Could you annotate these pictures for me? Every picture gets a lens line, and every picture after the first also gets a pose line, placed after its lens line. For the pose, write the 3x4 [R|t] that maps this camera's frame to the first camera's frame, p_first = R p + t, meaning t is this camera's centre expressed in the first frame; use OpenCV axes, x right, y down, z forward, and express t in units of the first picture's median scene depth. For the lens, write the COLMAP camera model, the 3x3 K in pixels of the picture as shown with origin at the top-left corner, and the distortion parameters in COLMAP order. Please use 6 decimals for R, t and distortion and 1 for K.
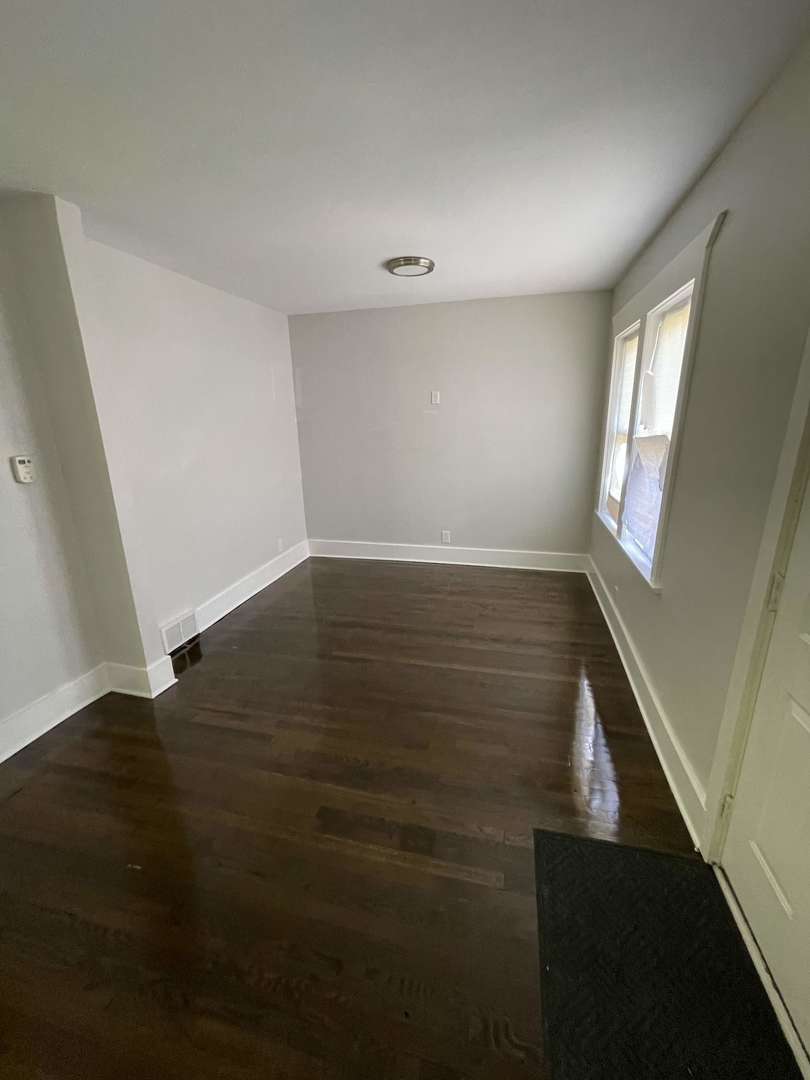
lens RADIAL K [[441.5, 0, 405.0], [0, 441.5, 540.0], [0, 0, 1]] dist [-0.002212, -0.000400]
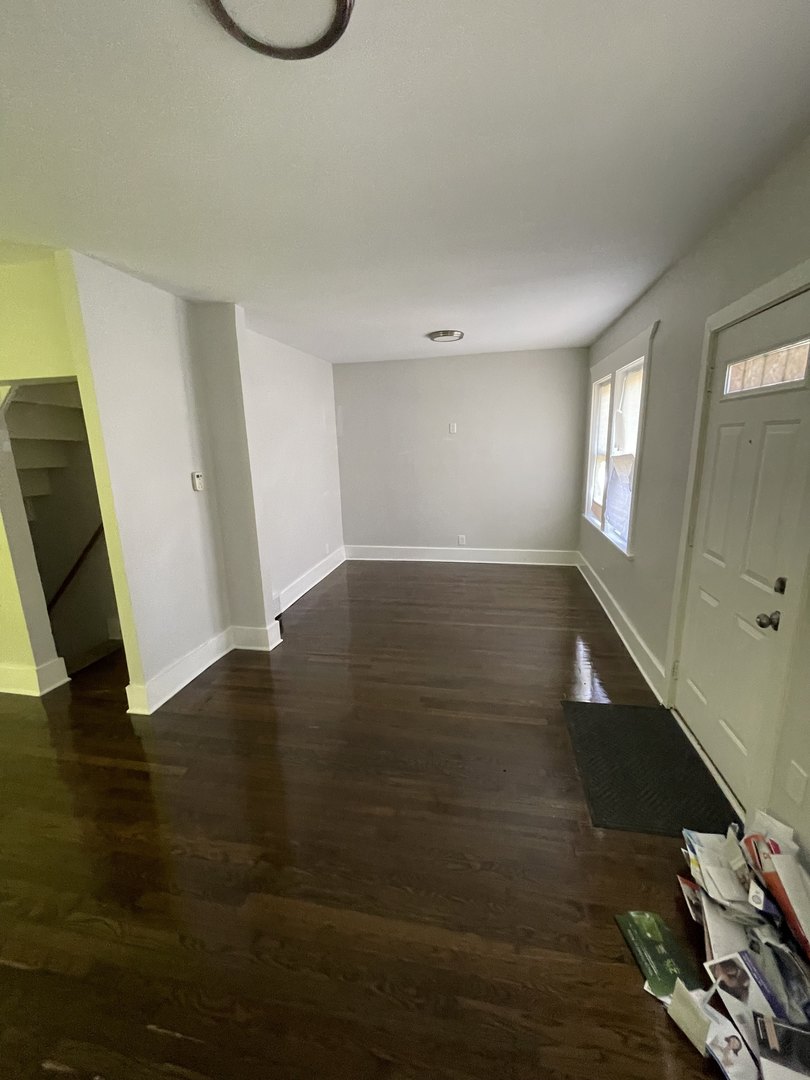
lens RADIAL K [[441.5, 0, 405.0], [0, 441.5, 540.0], [0, 0, 1]] dist [-0.002212, -0.000400]
pose [[0.999049, -0.017439, 0.039959, -0.182431], [0.019631, 0.998287, -0.055117, 0.091119], [-0.038930, 0.055849, 0.997680, -0.336410]]
